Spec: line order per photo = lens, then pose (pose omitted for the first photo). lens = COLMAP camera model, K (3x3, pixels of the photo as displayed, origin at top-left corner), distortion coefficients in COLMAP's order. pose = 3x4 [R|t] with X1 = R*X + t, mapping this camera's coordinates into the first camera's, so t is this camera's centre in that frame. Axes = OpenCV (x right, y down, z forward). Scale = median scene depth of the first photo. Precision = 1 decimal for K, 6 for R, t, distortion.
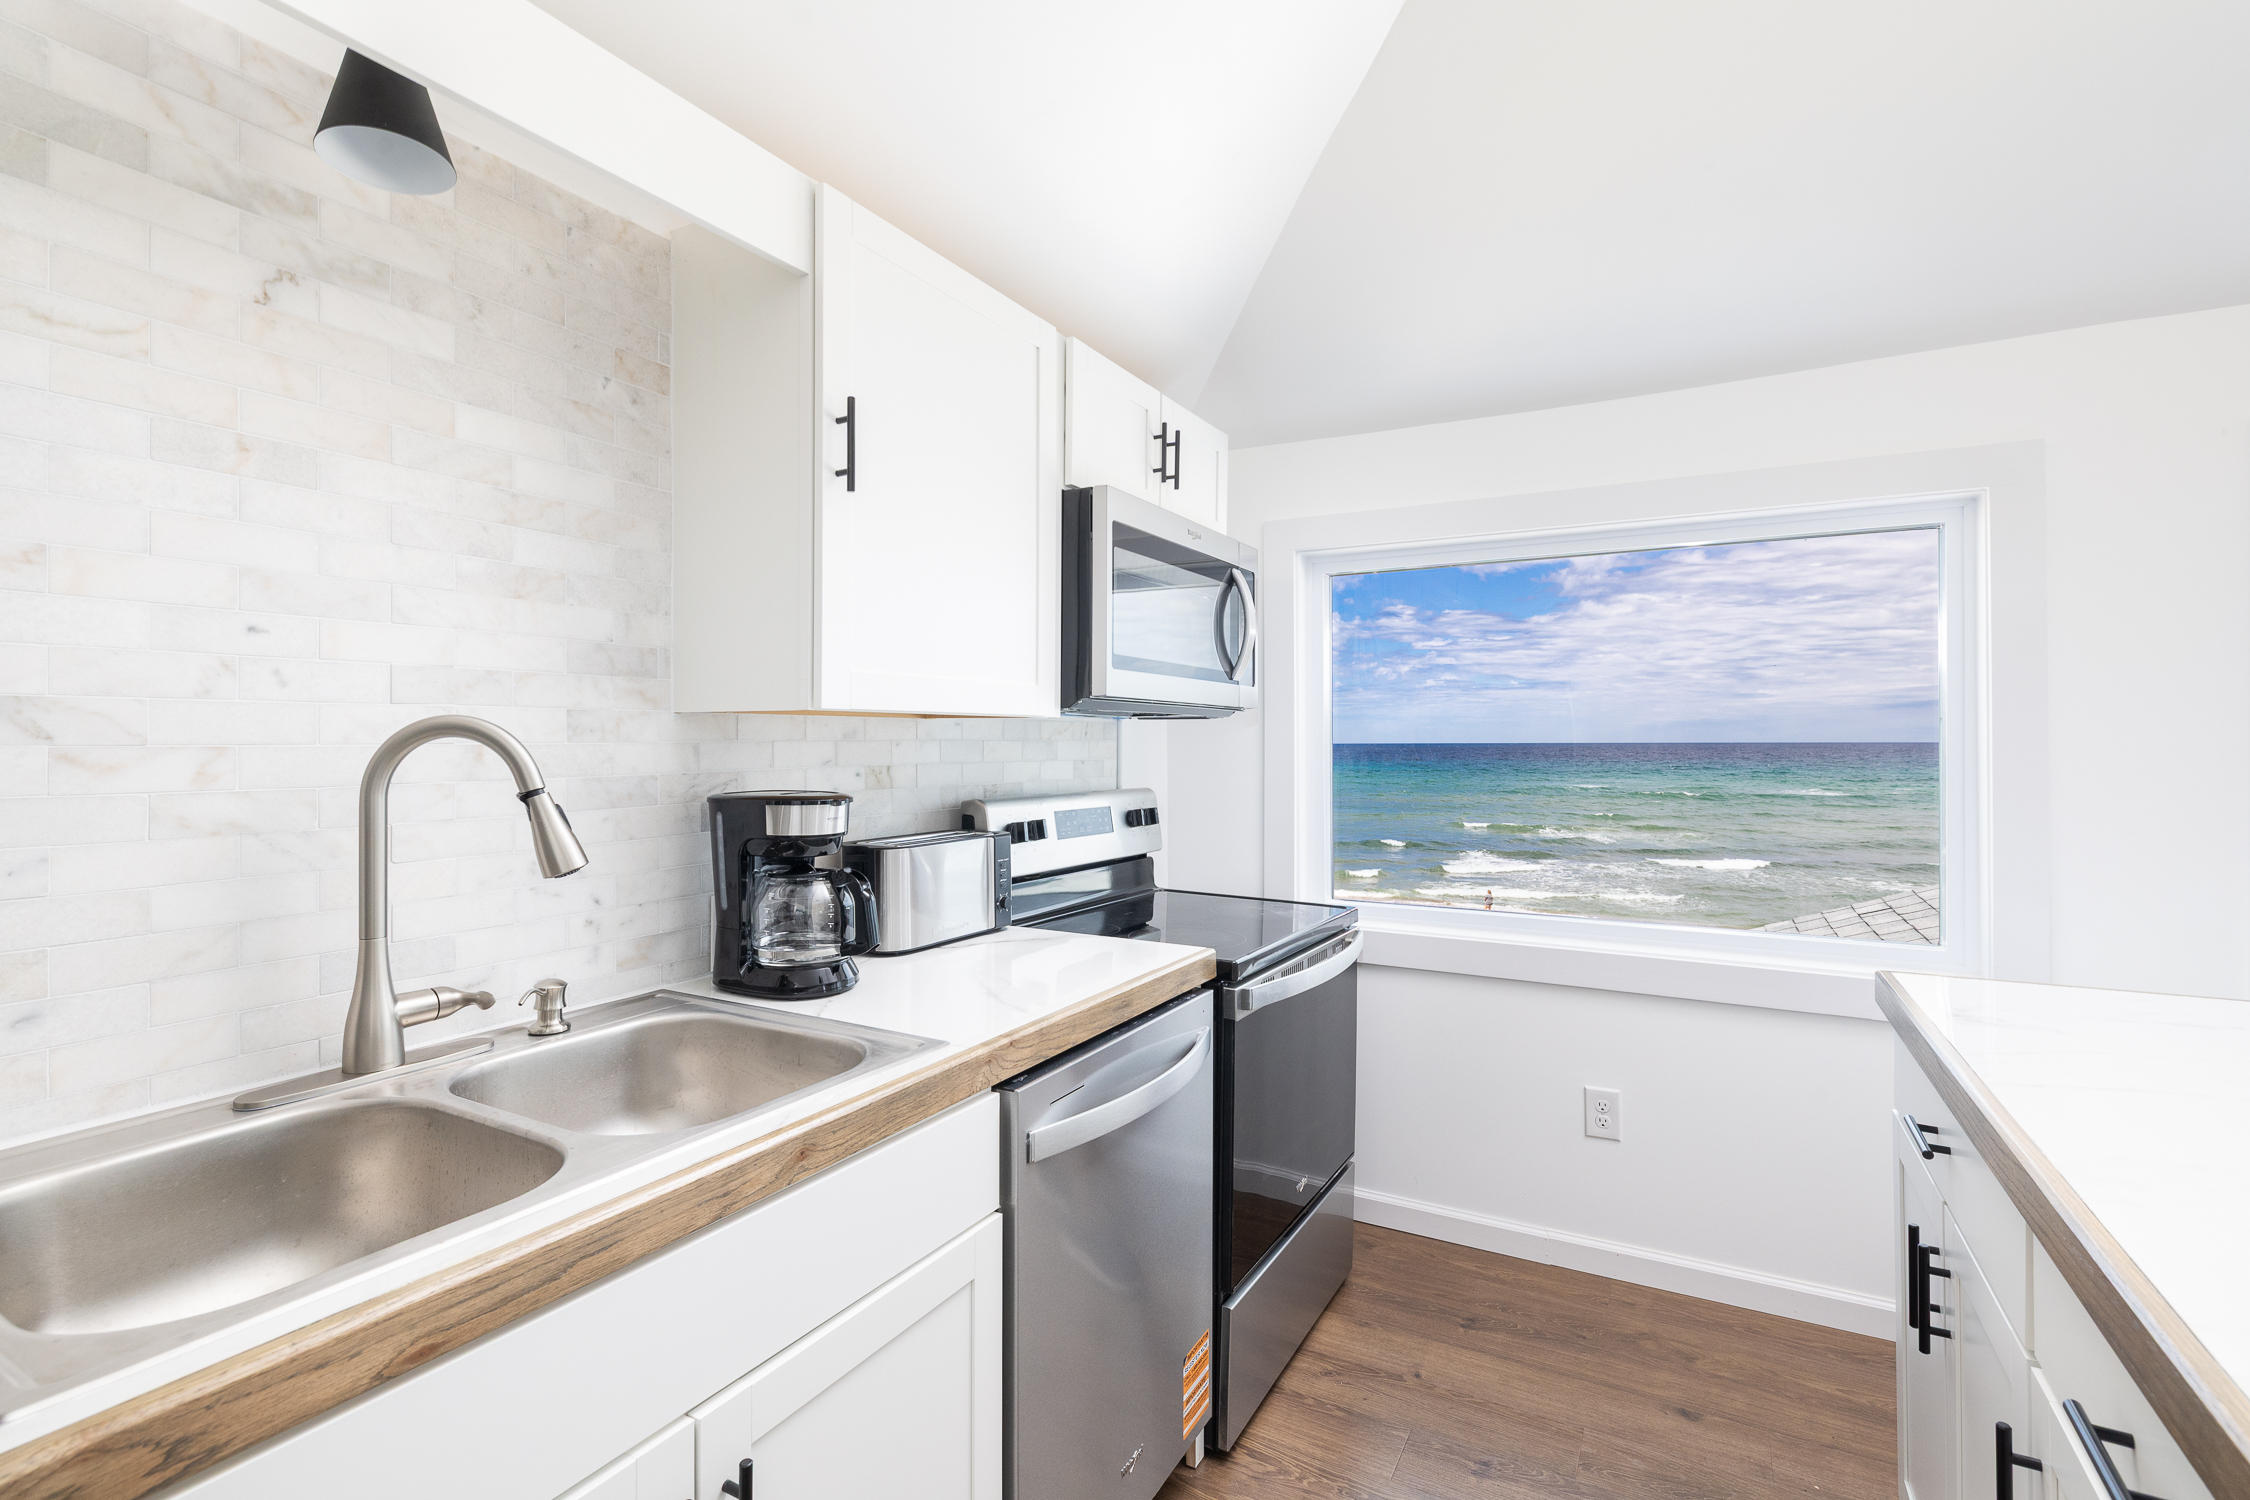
lens RADIAL K [[989.5, 0, 1180.8], [0, 989.5, 736.8], [0, 0, 1]] dist [0.000410, 0.000025]
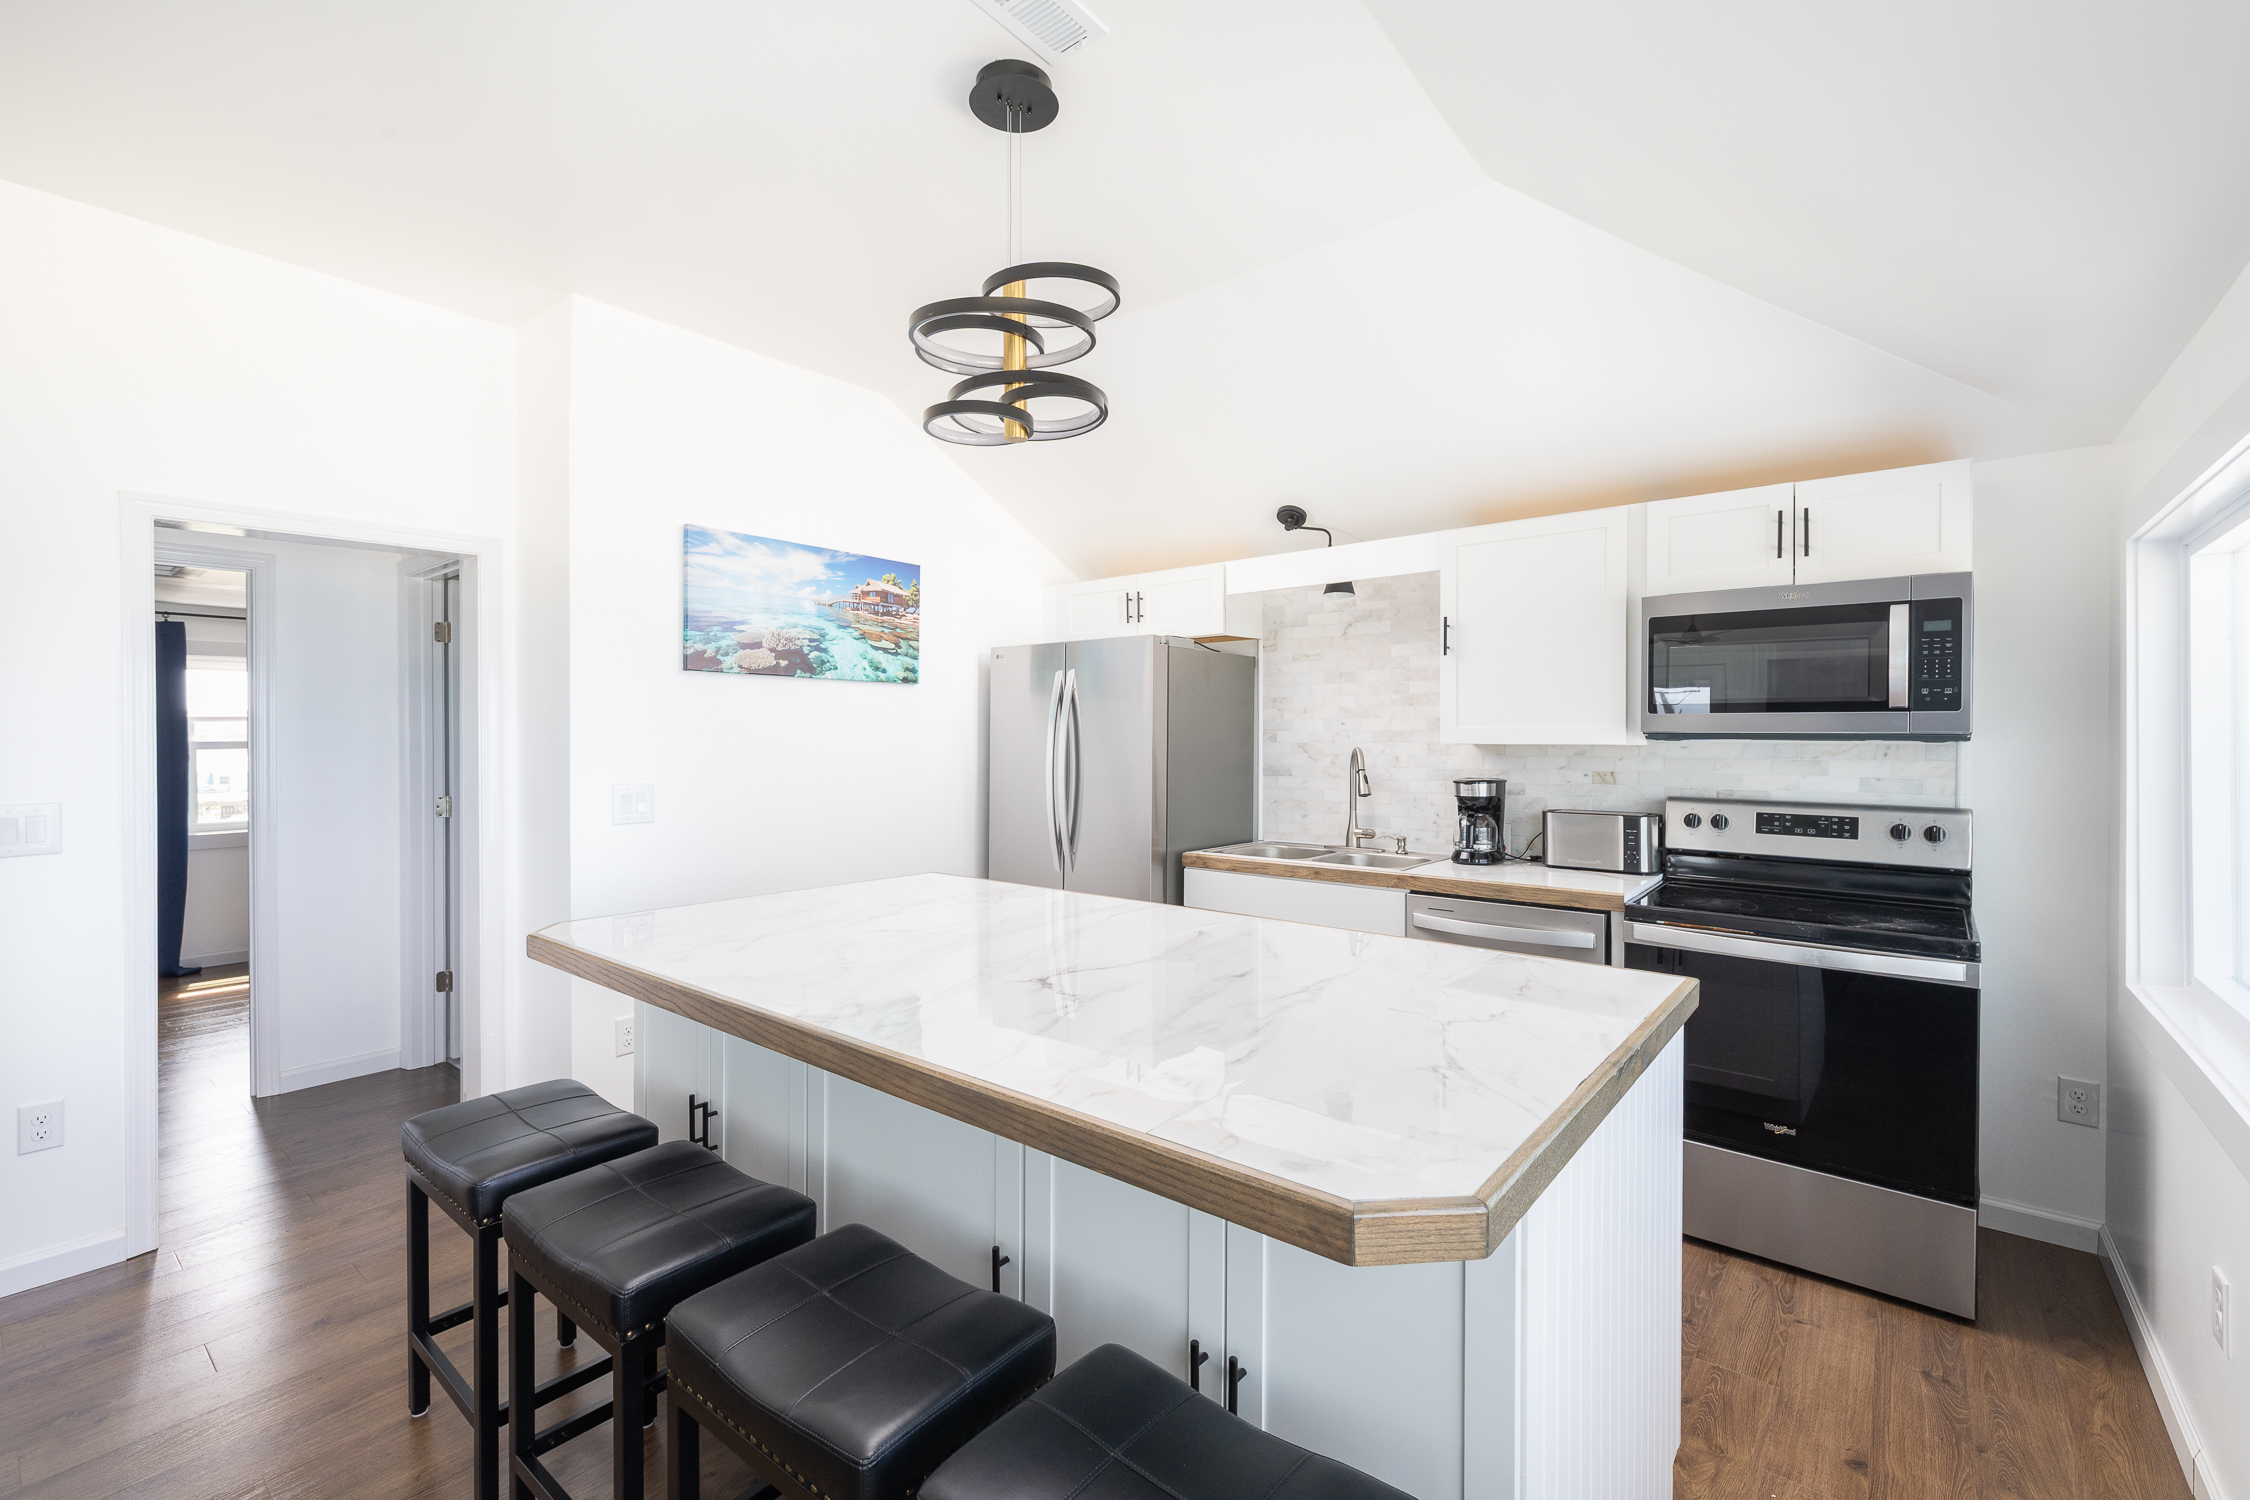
lens RADIAL K [[959.6, 0, 1128.5], [0, 959.6, 737.3], [0, 0, 1]] dist [-0.000421, -0.000358]
pose [[-0.153378, 0.007284, -0.988141, 1.466916], [0.005525, 0.999964, 0.006514, -0.046198], [0.988152, -0.004460, -0.153412, 0.406748]]
